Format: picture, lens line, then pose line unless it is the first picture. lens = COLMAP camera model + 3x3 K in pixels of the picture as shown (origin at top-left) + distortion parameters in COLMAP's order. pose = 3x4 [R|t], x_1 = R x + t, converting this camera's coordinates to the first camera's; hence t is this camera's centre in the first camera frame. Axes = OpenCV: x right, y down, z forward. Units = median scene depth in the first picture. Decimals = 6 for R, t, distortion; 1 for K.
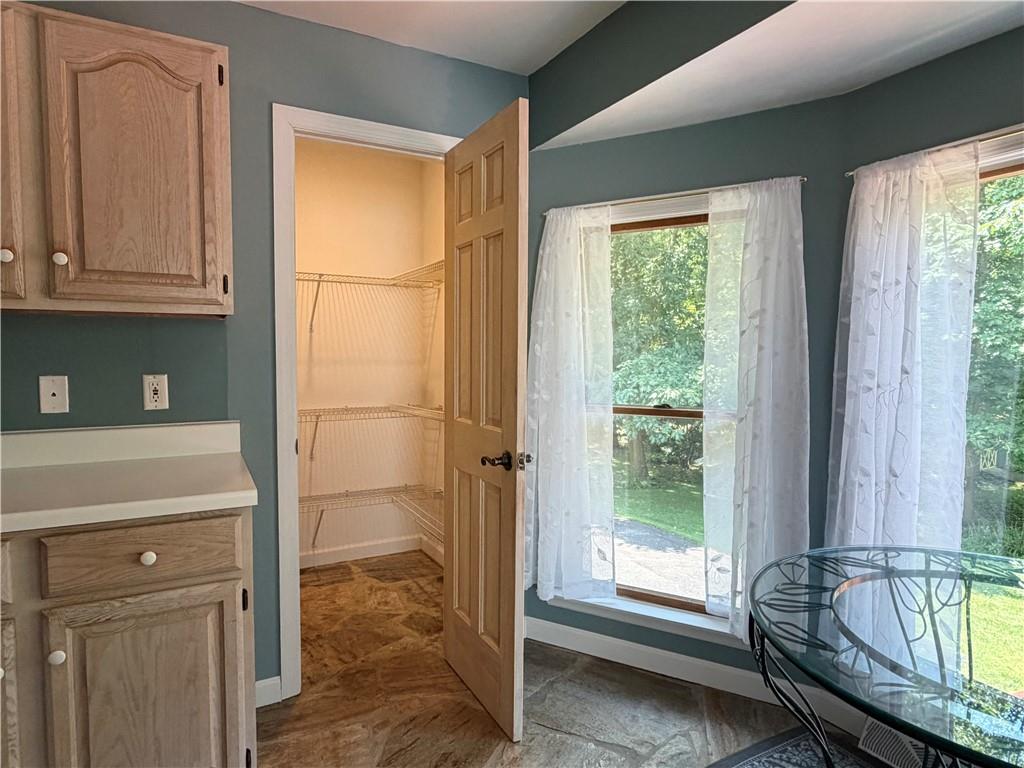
lens RADIAL K [[601.1, 0, 513.9], [0, 601.1, 387.2], [0, 0, 1]] dist [0.004623, -0.002939]
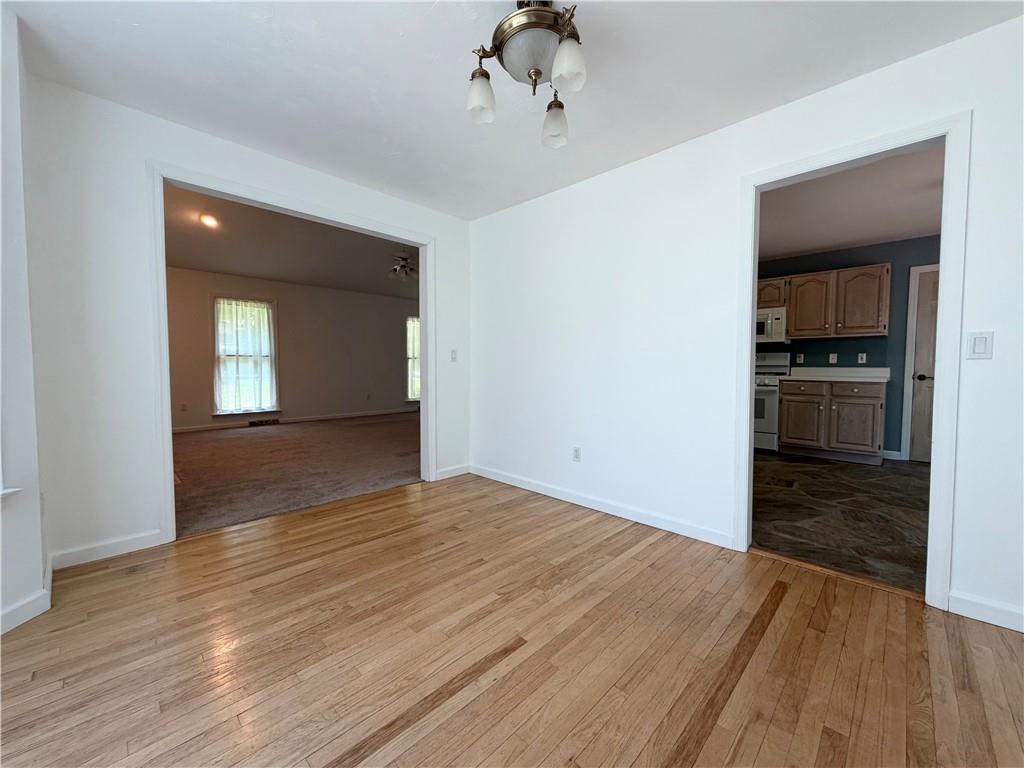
lens RADIAL K [[413.4, 0, 506.2], [0, 413.4, 384.5], [0, 0, 1]] dist [-0.000535, 0.000003]
pose [[0.294783, 0.039516, -0.954747, 1.272908], [-0.059987, 0.997939, 0.022782, 0.263246], [0.953680, 0.050556, 0.296546, -1.953011]]
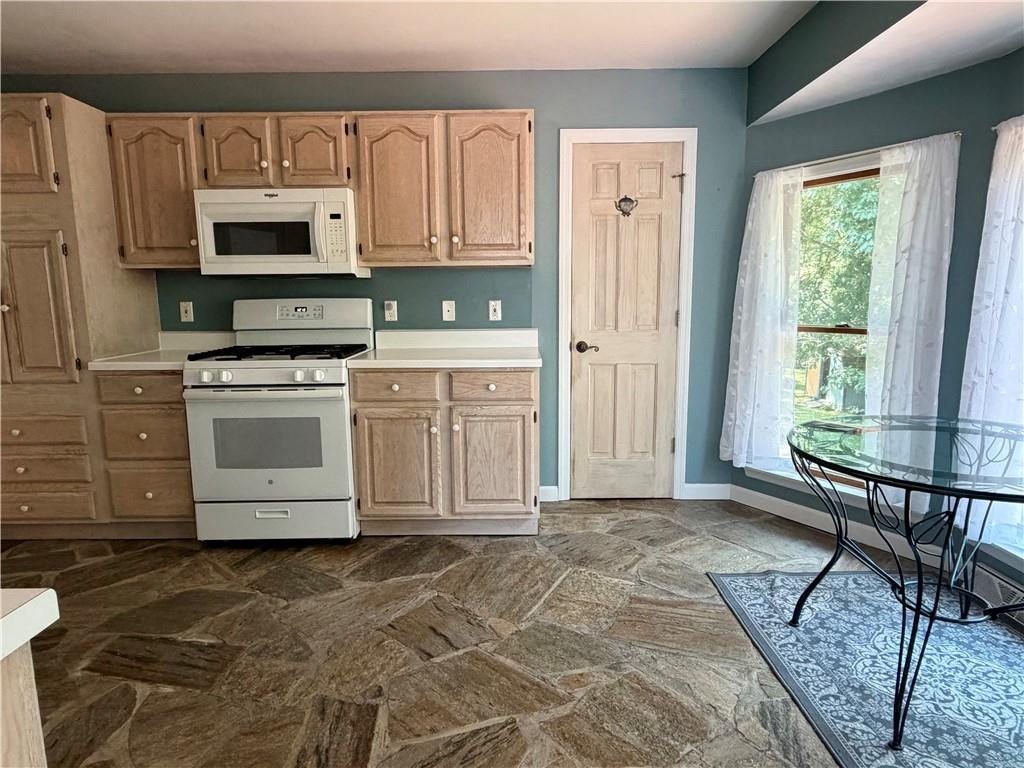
lens RADIAL K [[601.1, 0, 516.5], [0, 601.1, 388.3], [0, 0, 1]] dist [0.004623, -0.002939]
pose [[0.881679, 0.061361, -0.467842, 0.340738], [-0.015736, 0.994781, 0.100816, 0.063769], [0.471587, -0.081525, 0.878043, -0.610020]]
